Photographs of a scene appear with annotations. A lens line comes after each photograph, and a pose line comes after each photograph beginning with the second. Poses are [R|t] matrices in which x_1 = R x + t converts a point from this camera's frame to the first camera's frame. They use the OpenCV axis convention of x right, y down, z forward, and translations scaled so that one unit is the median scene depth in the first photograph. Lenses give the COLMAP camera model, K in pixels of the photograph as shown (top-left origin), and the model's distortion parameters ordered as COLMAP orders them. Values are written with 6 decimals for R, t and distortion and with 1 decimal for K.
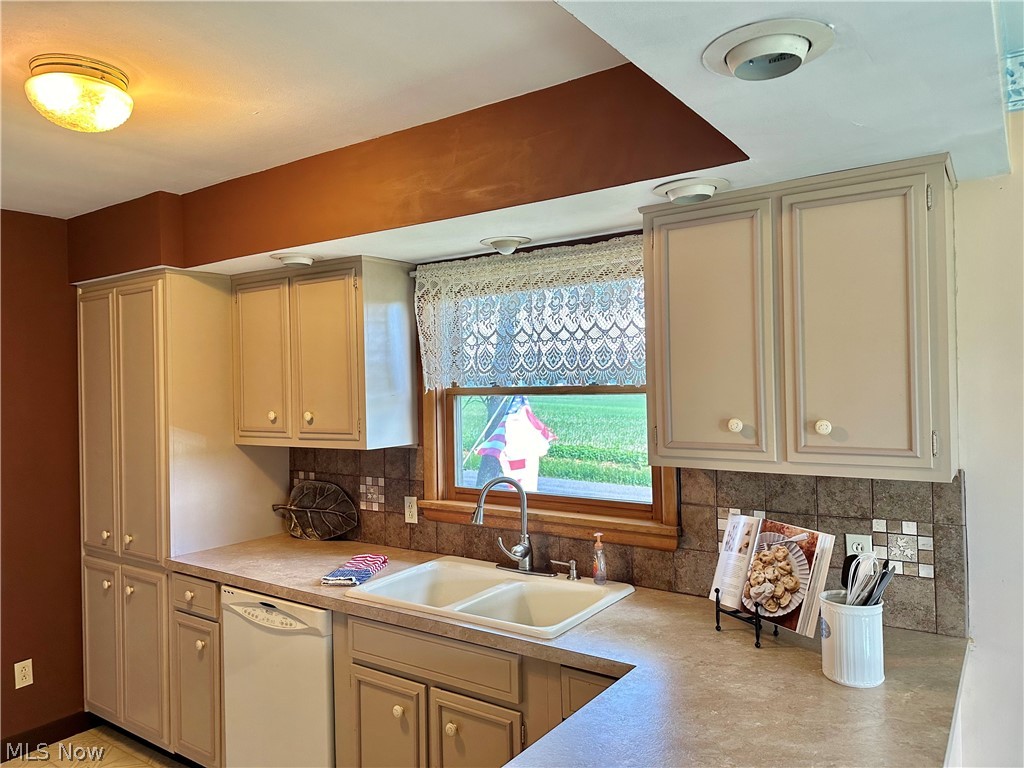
lens RADIAL K [[711.7, 0, 529.8], [0, 711.7, 380.5], [0, 0, 1]] dist [0.052663, -0.074066]
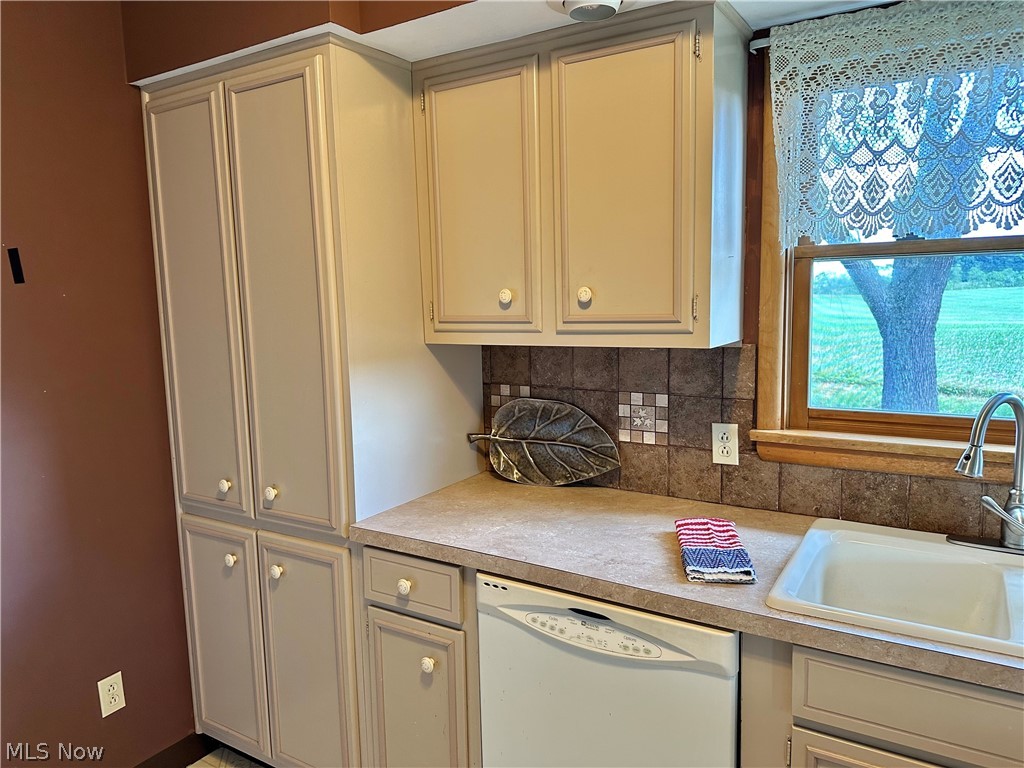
lens RADIAL K [[722.8, 0, 512.0], [0, 722.8, 384.0], [0, 0, 1]] dist [0.115462, -0.204640]
pose [[0.999227, -0.011094, 0.037724, -0.384193], [0.005993, 0.991133, 0.132737, 0.042232], [-0.038862, -0.132408, 0.990433, 0.378288]]
